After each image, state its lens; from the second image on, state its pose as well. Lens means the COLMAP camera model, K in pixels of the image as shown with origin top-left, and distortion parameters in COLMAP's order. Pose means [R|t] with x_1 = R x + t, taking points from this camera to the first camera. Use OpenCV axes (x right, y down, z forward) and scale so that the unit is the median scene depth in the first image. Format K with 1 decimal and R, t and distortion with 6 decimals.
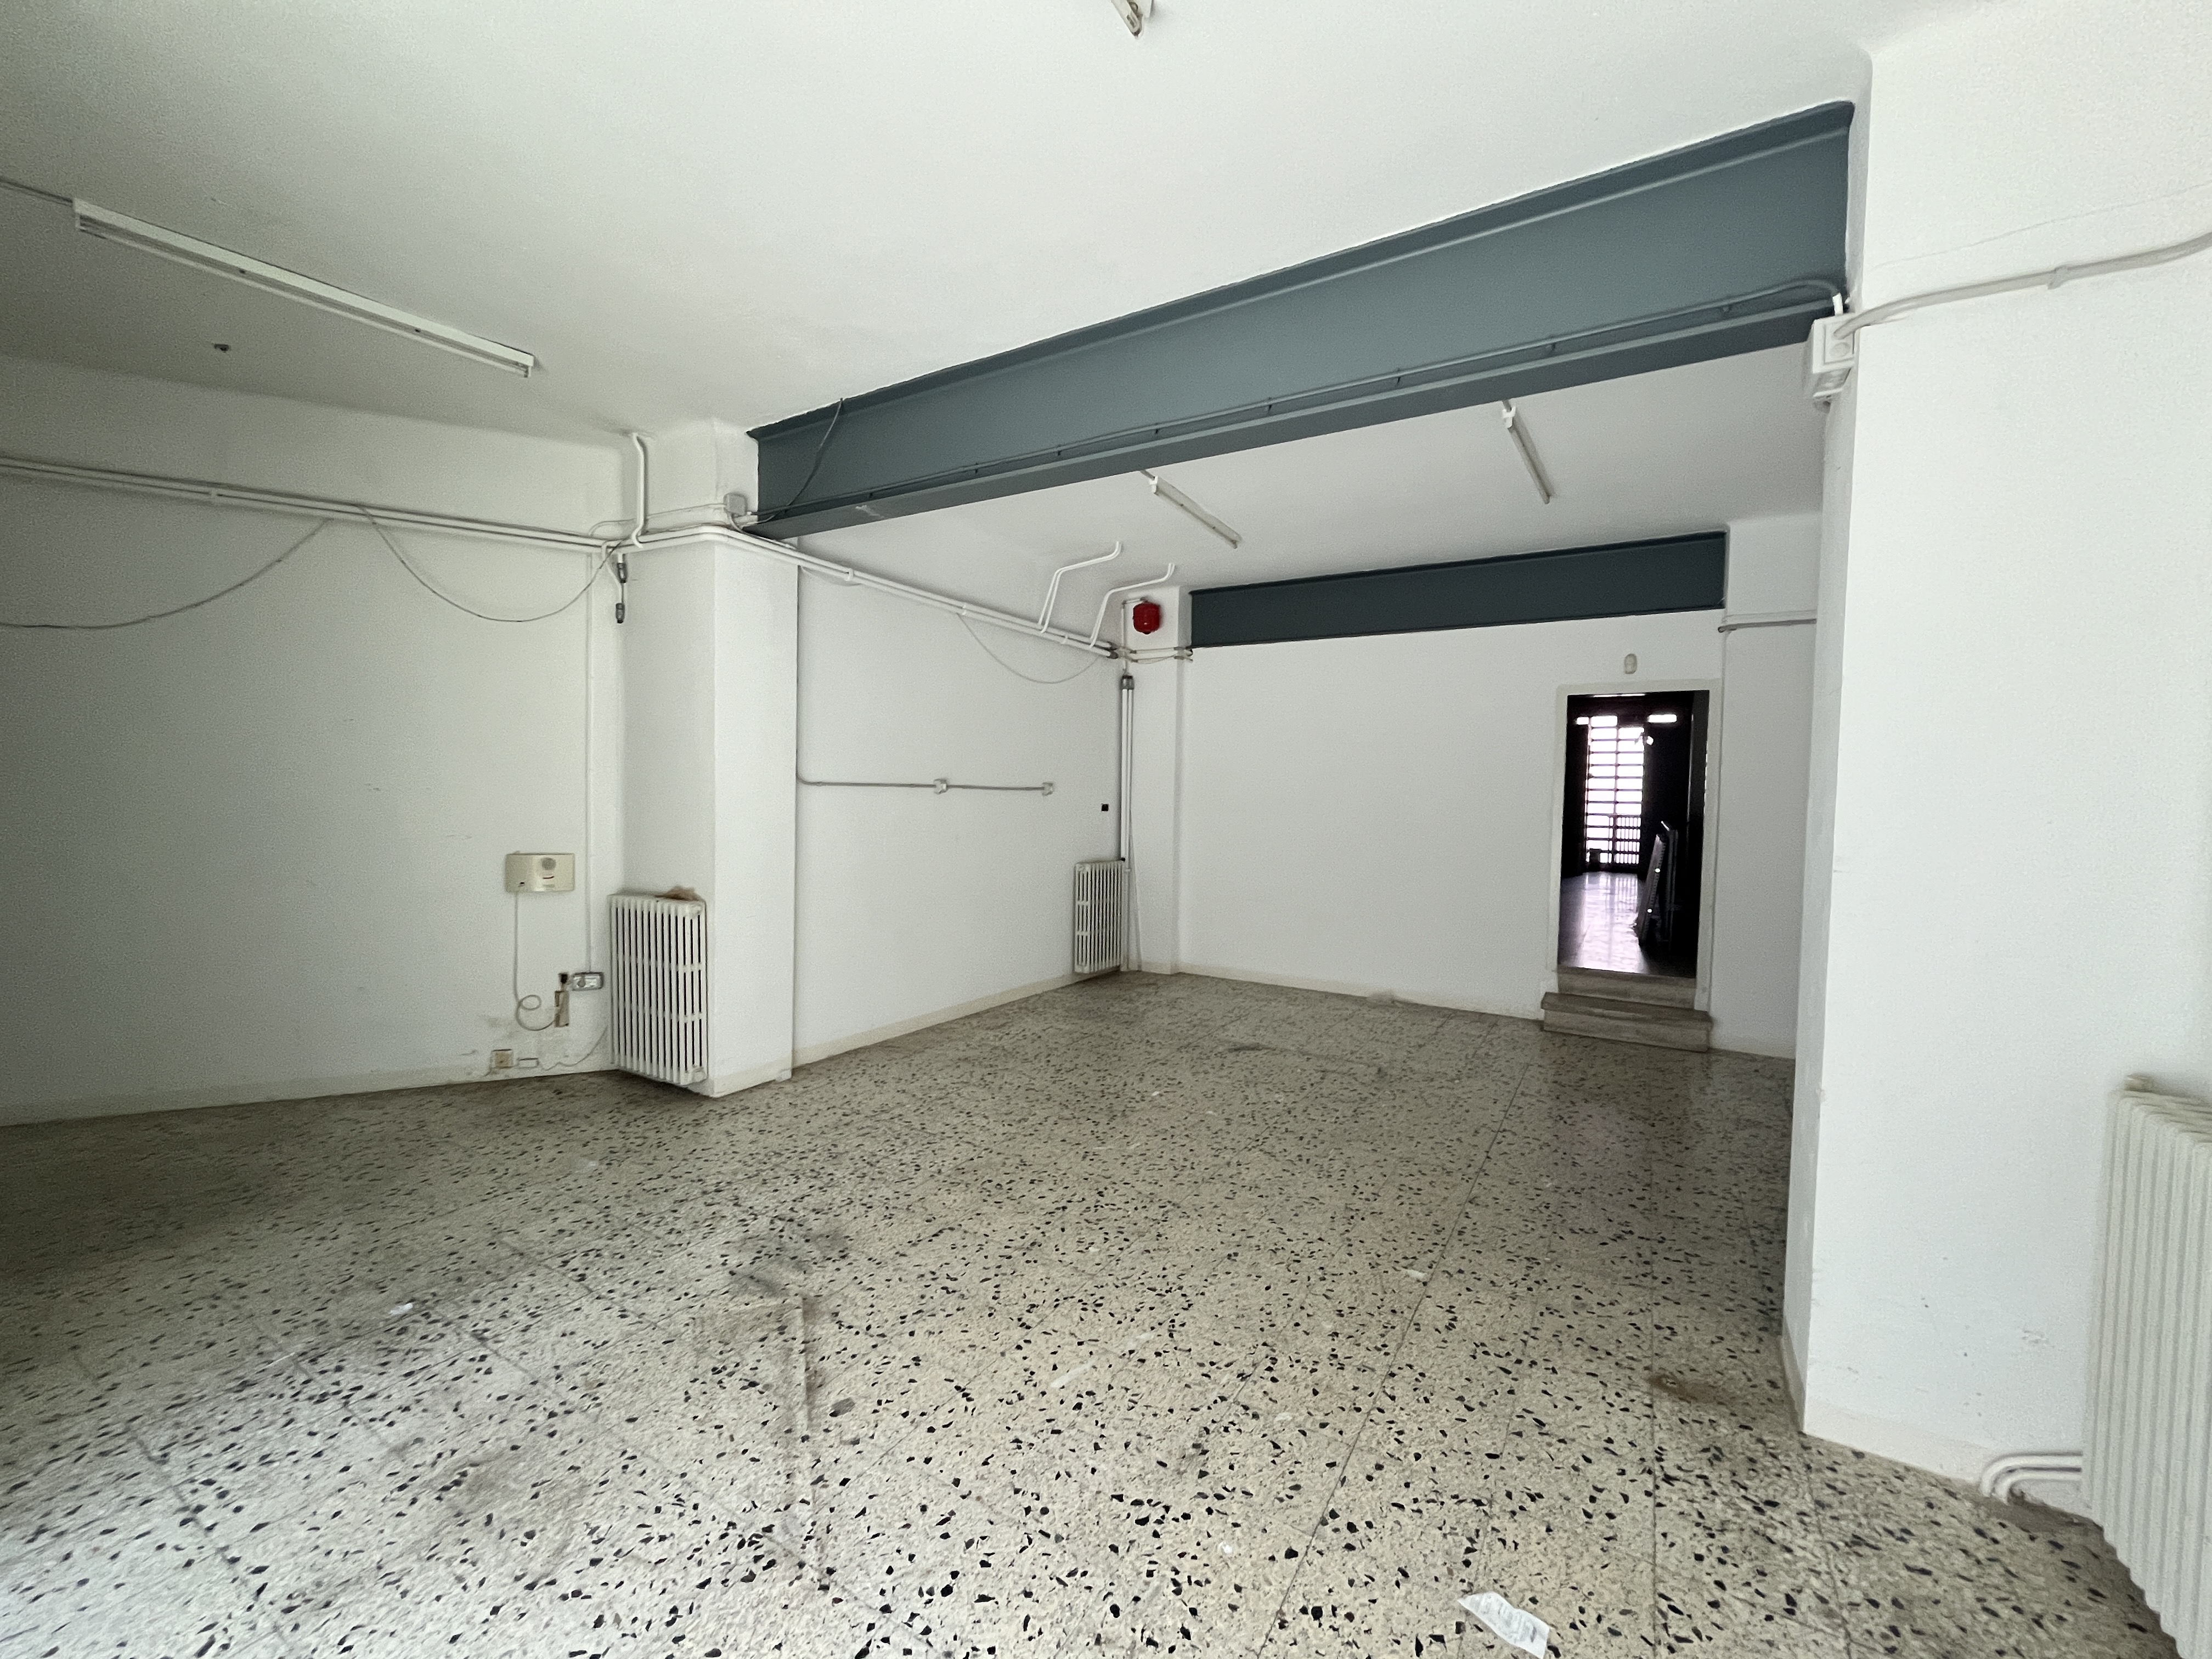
lens RADIAL K [[895.5, 0, 1104.7], [0, 895.5, 826.9], [0, 0, 1]] dist [-0.002922, 0.000033]
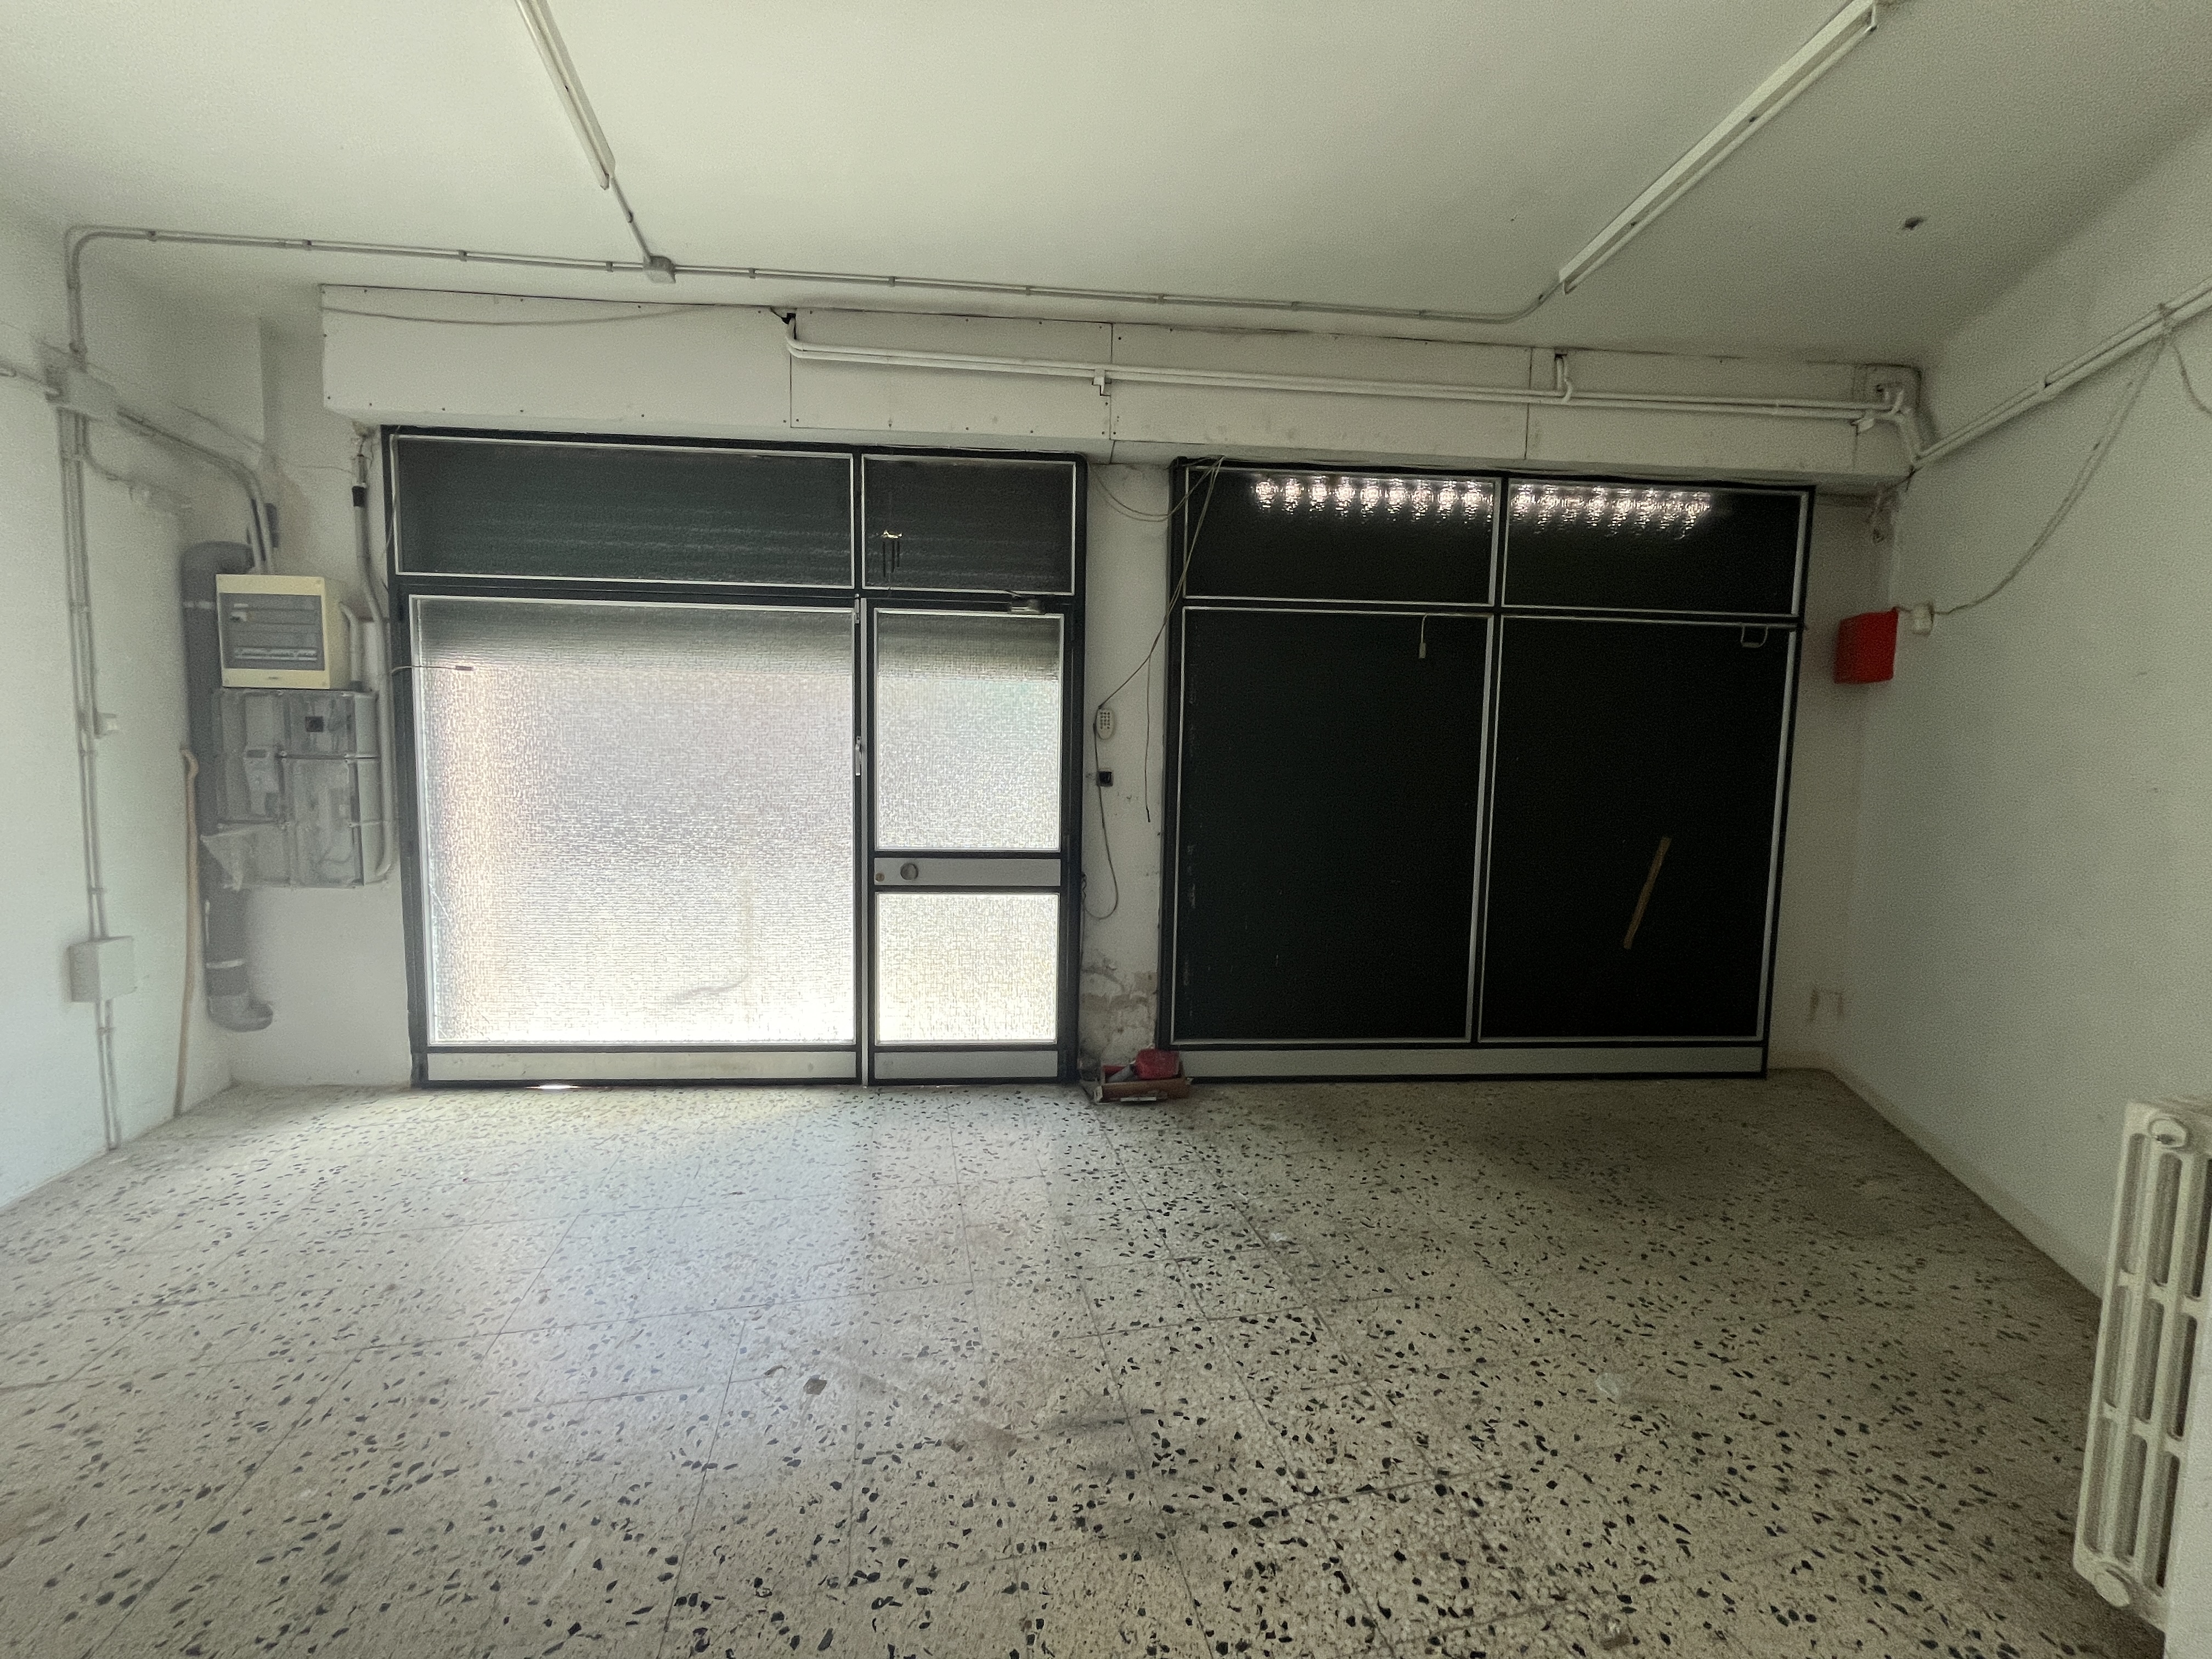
lens RADIAL K [[895.5, 0, 1101.7], [0, 895.5, 827.5], [0, 0, 1]] dist [-0.002922, 0.000033]
pose [[-0.715965, 0.023516, -0.697740, 0.104259], [-0.060149, 0.993639, 0.095208, -0.044365], [0.695540, 0.110134, -0.709996, 1.310309]]
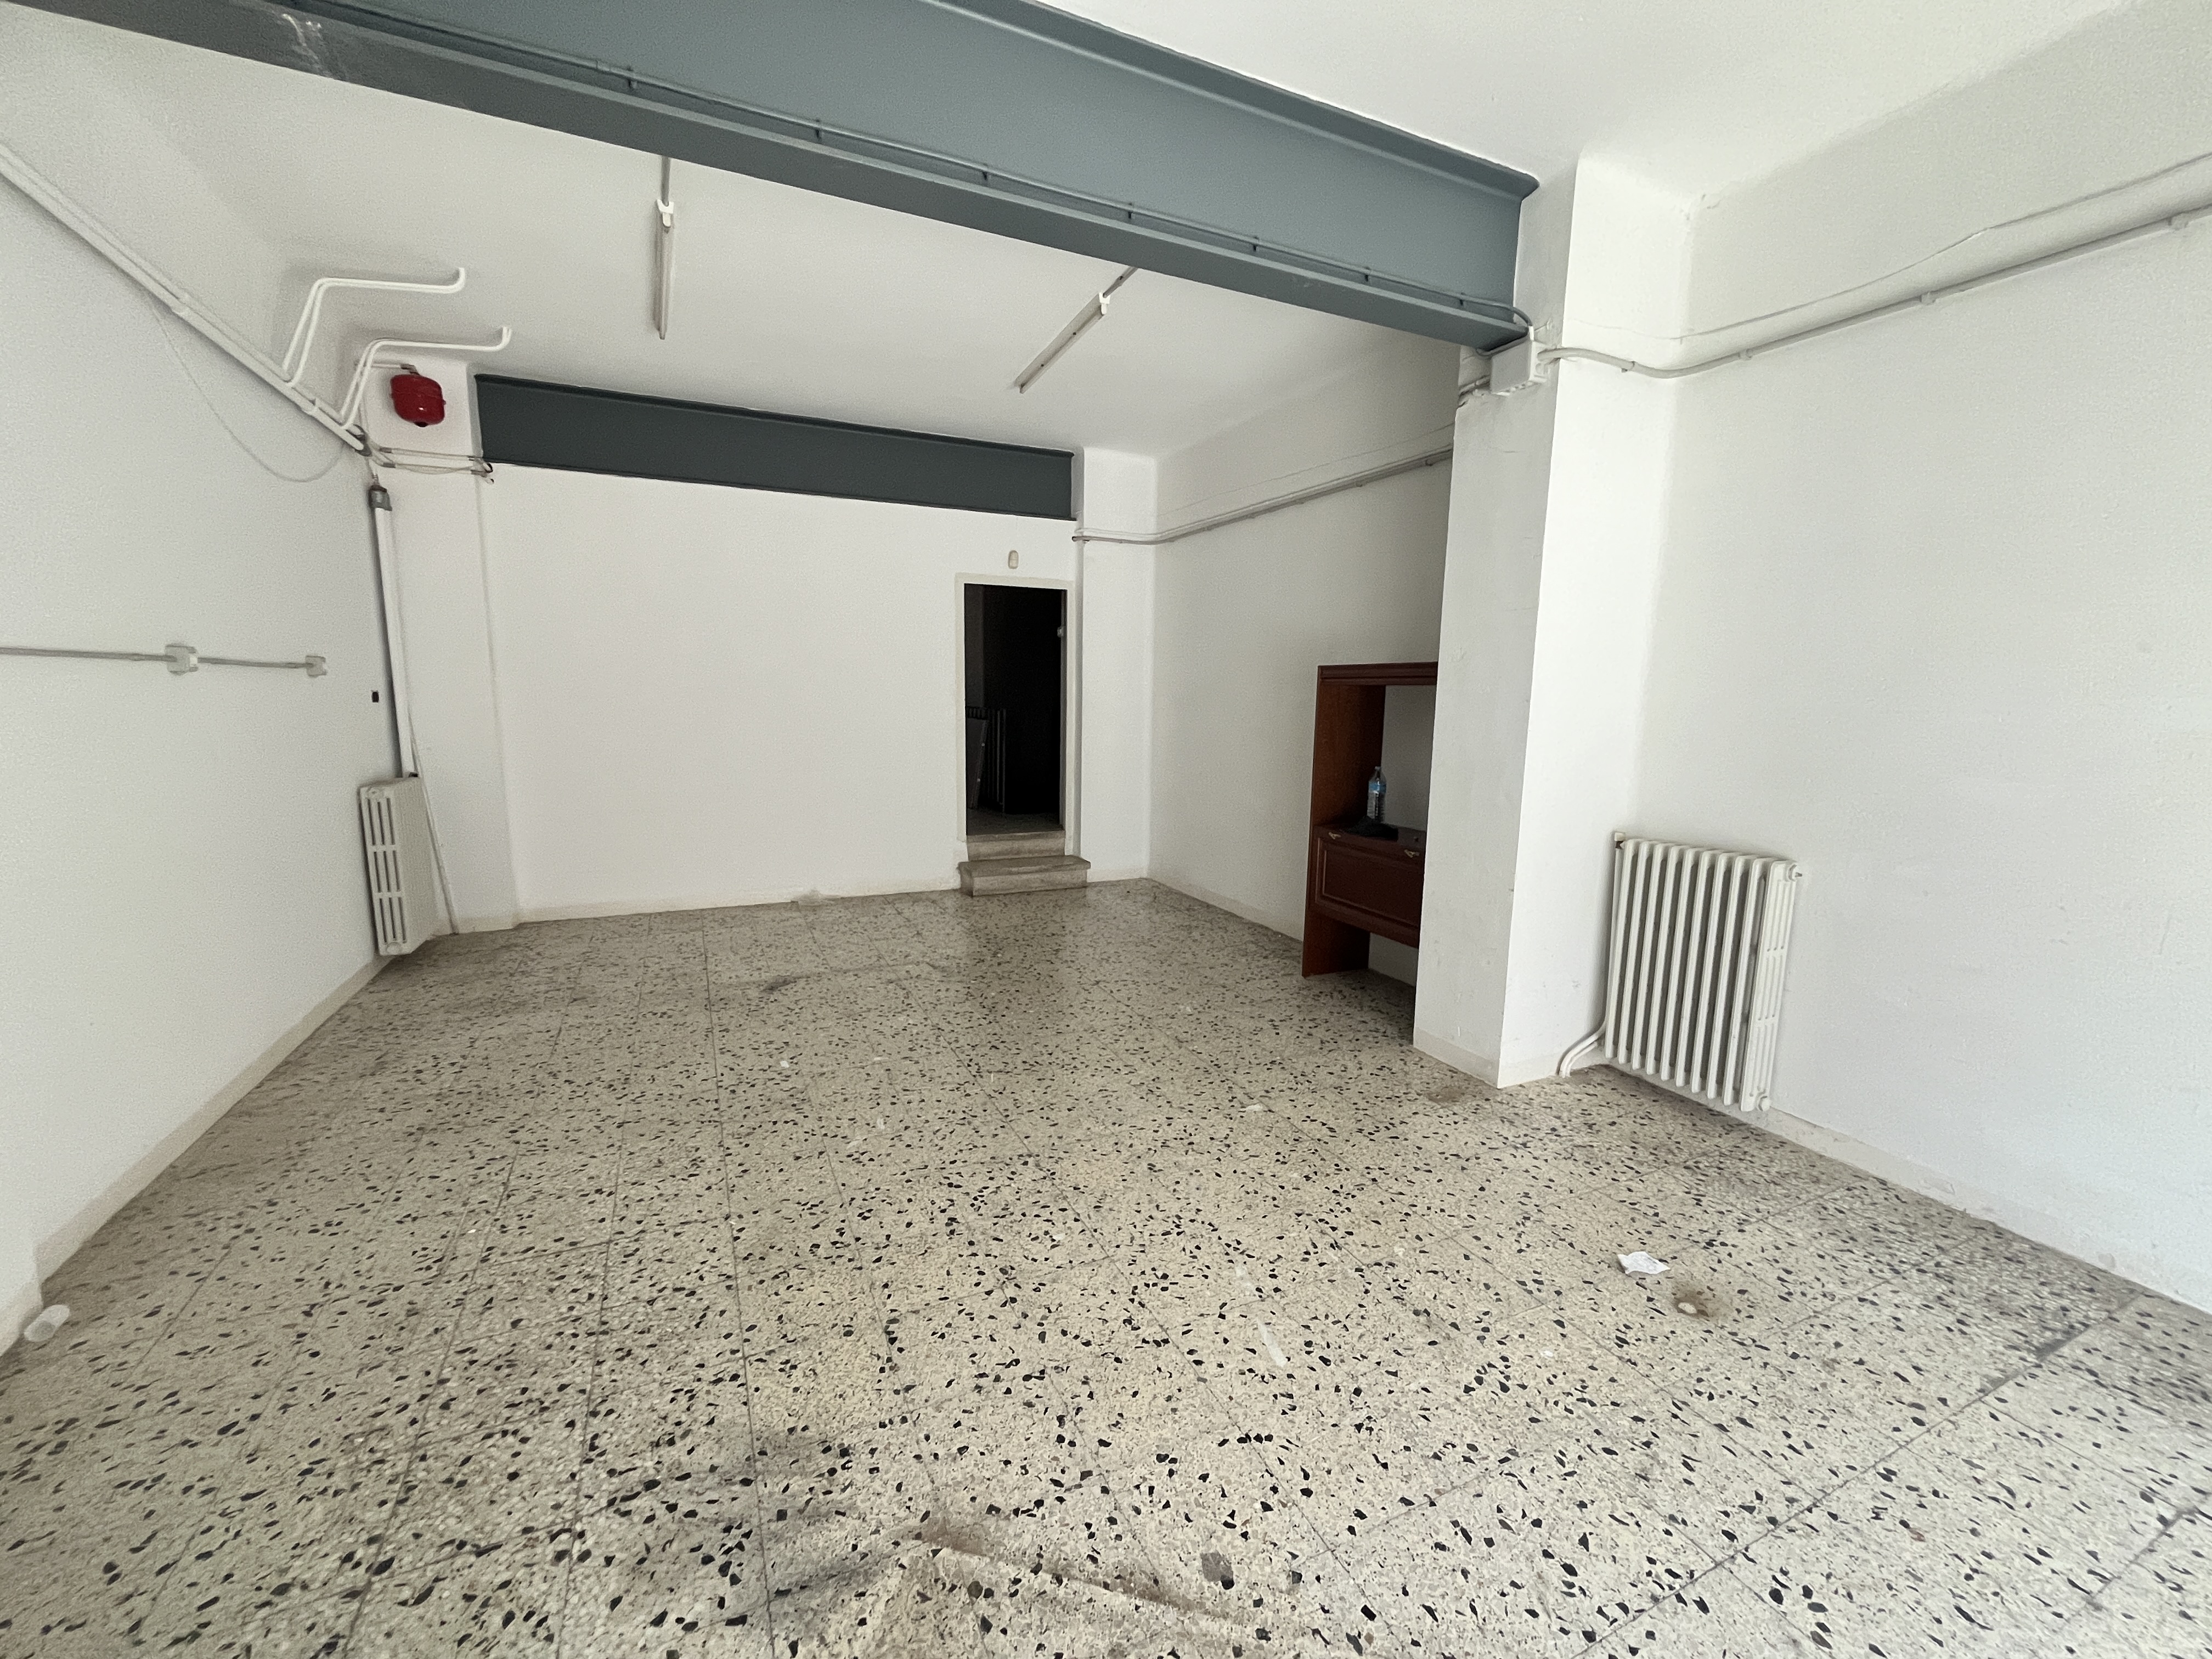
lens RADIAL K [[895.5, 0, 1099.5], [0, 895.5, 828.2], [0, 0, 1]] dist [-0.002922, 0.000033]
pose [[0.558914, -0.135037, 0.818156, -0.596675], [0.026919, 0.989086, 0.144859, -0.018146], [-0.828788, -0.058940, 0.556449, 0.515338]]
